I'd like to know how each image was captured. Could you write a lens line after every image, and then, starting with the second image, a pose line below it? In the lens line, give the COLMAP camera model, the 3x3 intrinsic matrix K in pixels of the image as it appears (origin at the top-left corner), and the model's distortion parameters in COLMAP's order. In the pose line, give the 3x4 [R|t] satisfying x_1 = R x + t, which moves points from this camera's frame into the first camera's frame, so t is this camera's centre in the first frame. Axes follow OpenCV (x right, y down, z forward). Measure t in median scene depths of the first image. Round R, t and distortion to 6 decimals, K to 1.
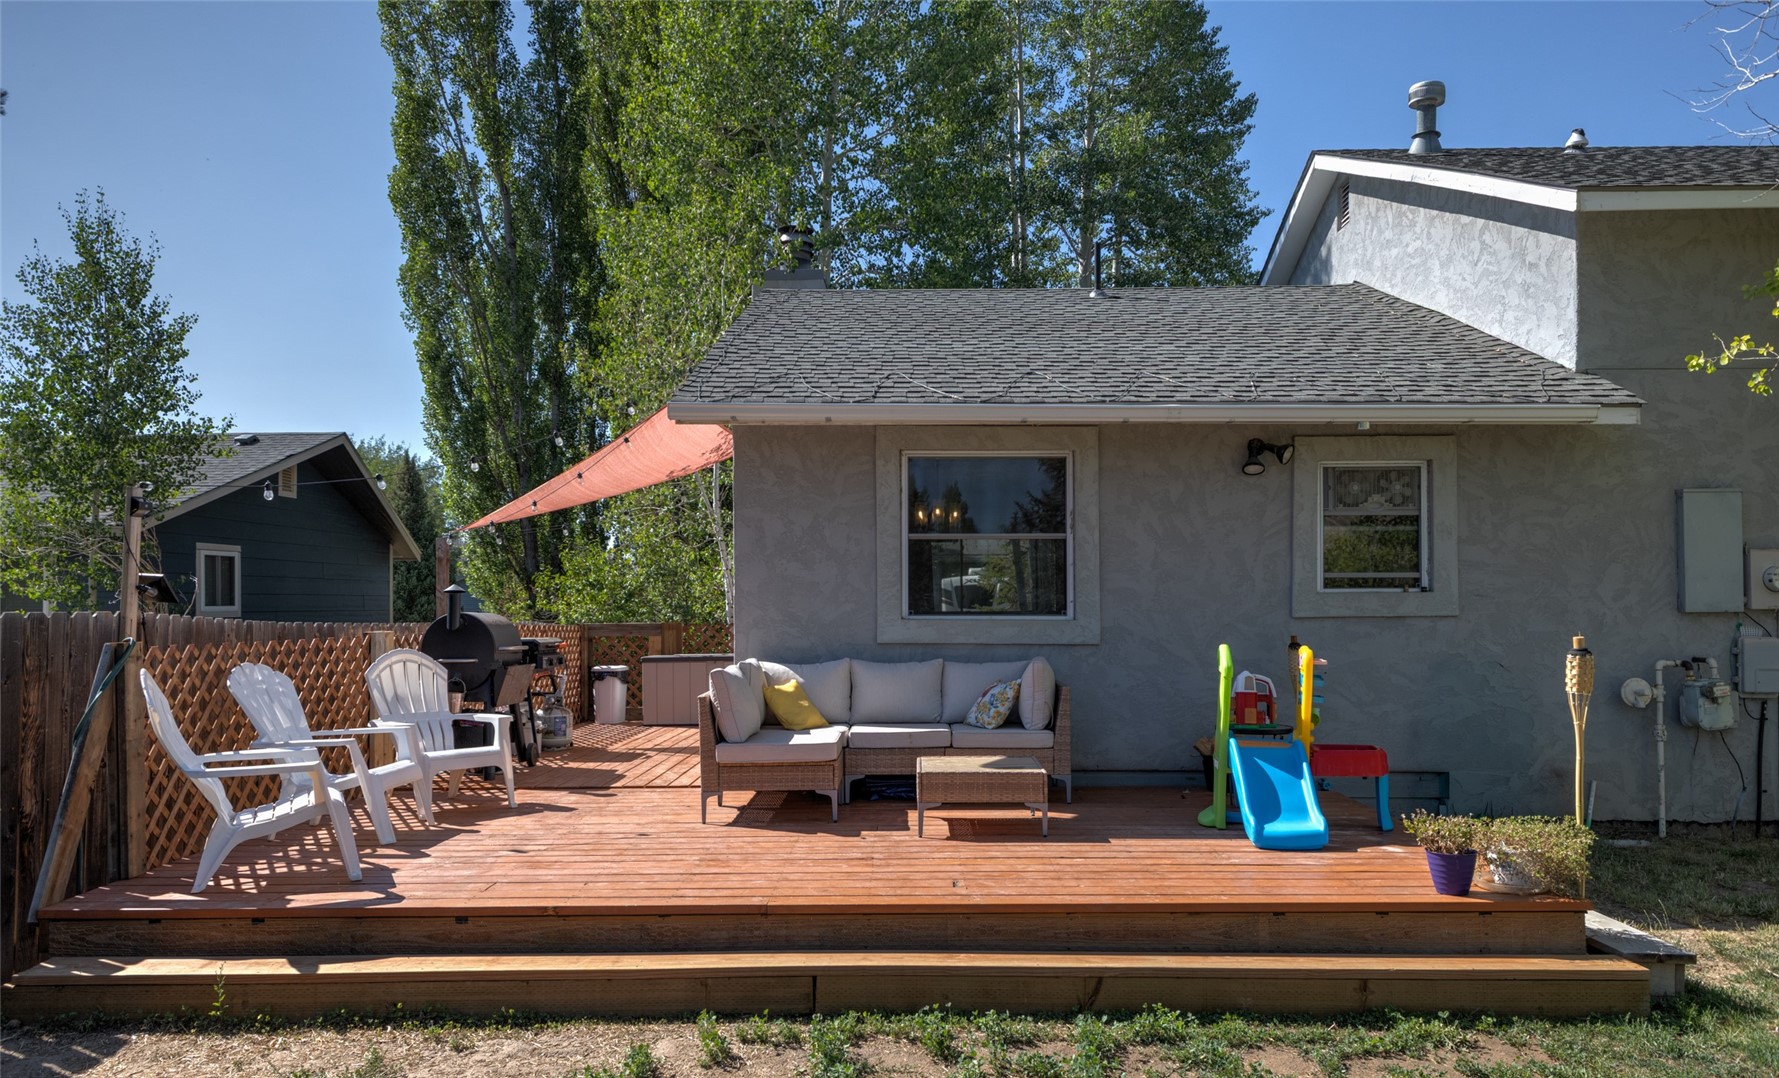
lens RADIAL K [[1242.4, 0, 893.3], [0, 1242.4, 581.7], [0, 0, 1]] dist [0.040913, -0.041754]
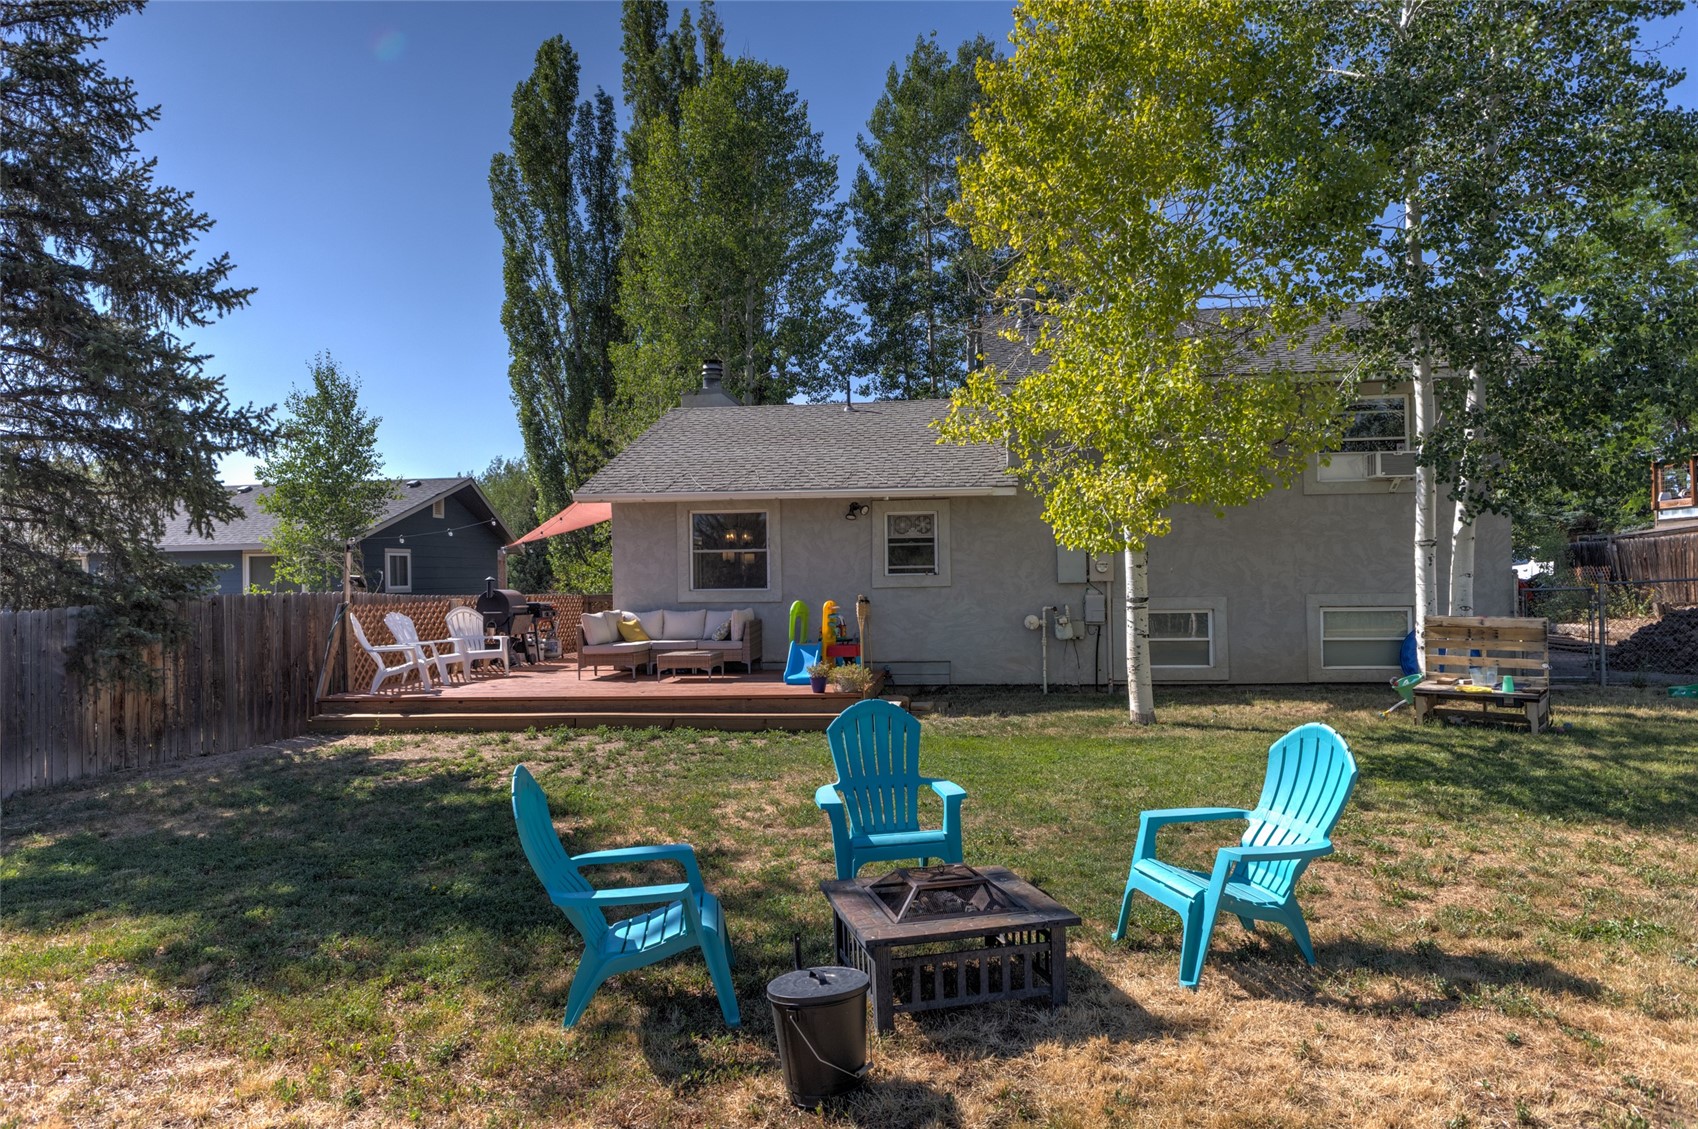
lens RADIAL K [[1054.5, 0, 847.4], [0, 1054.5, 566.2], [0, 0, 1]] dist [0.000188, 0.000775]
pose [[0.994329, -0.013742, -0.105457, 0.463978], [0.014702, 0.999857, 0.008328, -0.022829], [0.105327, -0.009831, 0.994389, -0.754259]]
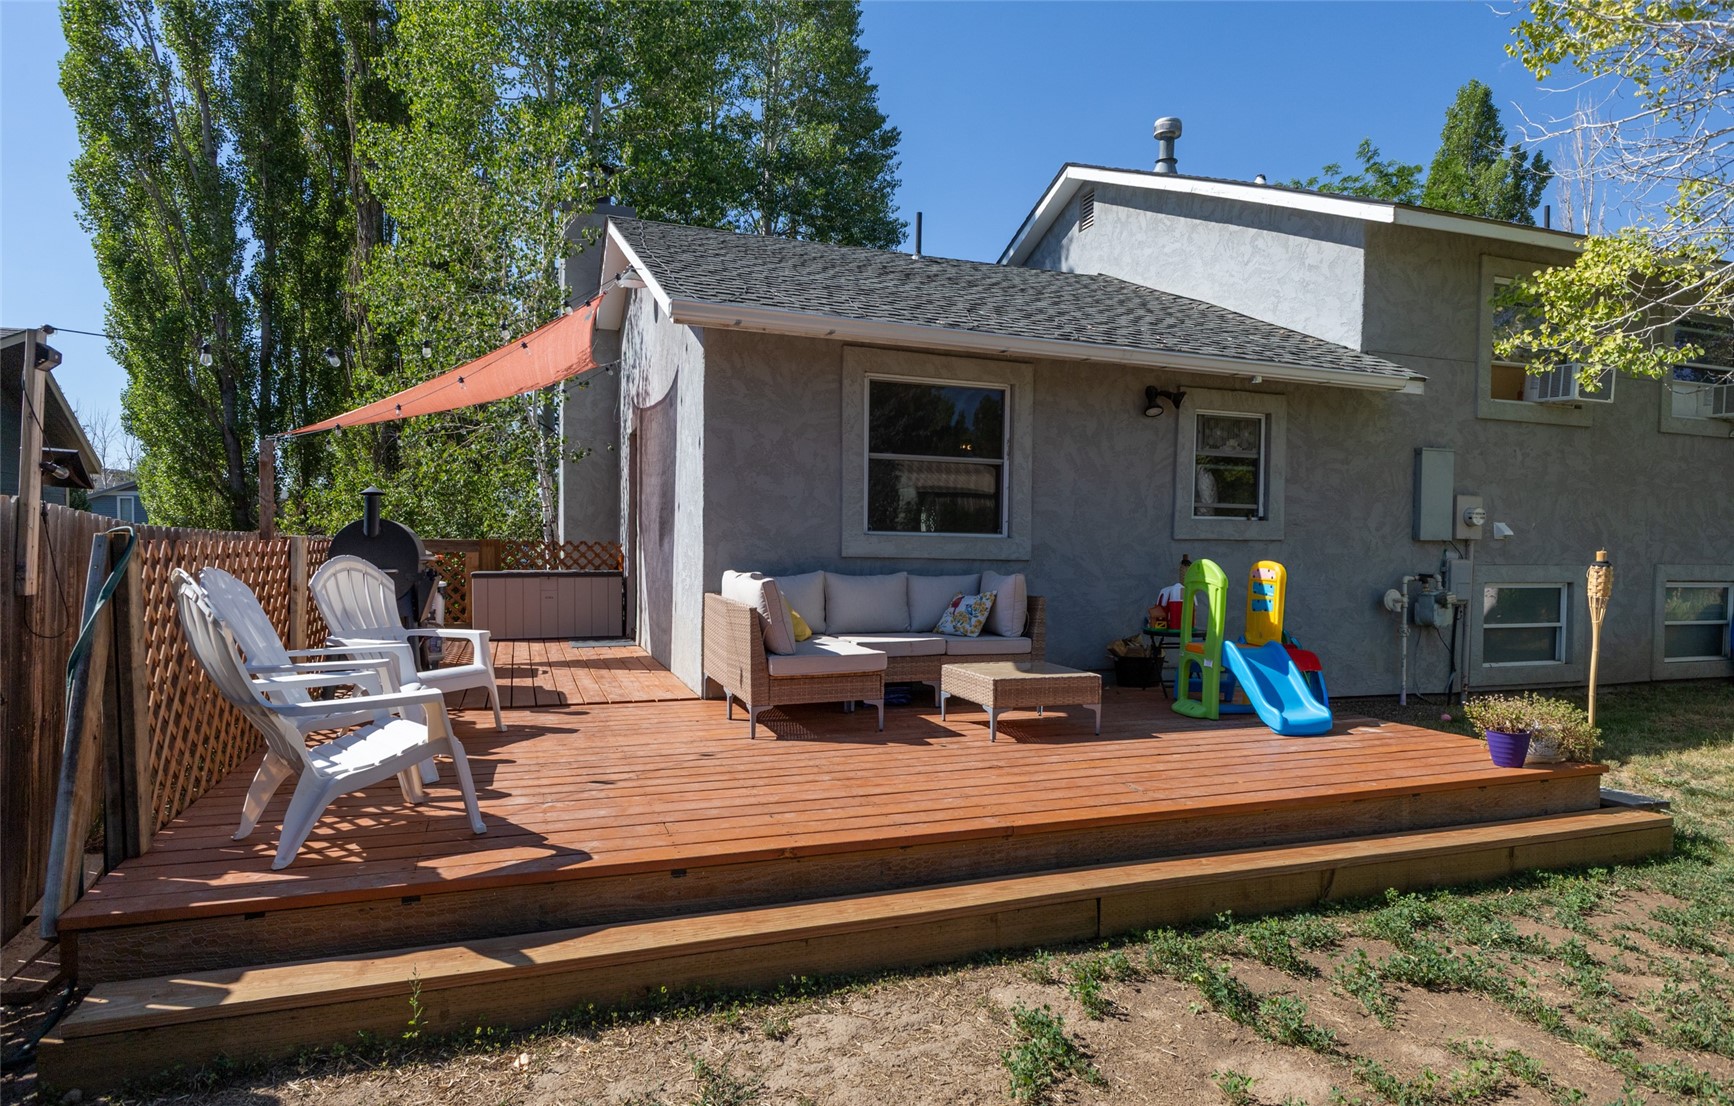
lens RADIAL K [[994.5, 0, 874.1], [0, 994.5, 569.3], [0, 0, 1]] dist [0.000021, -0.001112]
pose [[0.934792, 0.007771, 0.355111, -0.283206], [-0.025076, 0.998710, 0.044153, 0.022553], [-0.354310, -0.050178, 0.933781, 0.213795]]
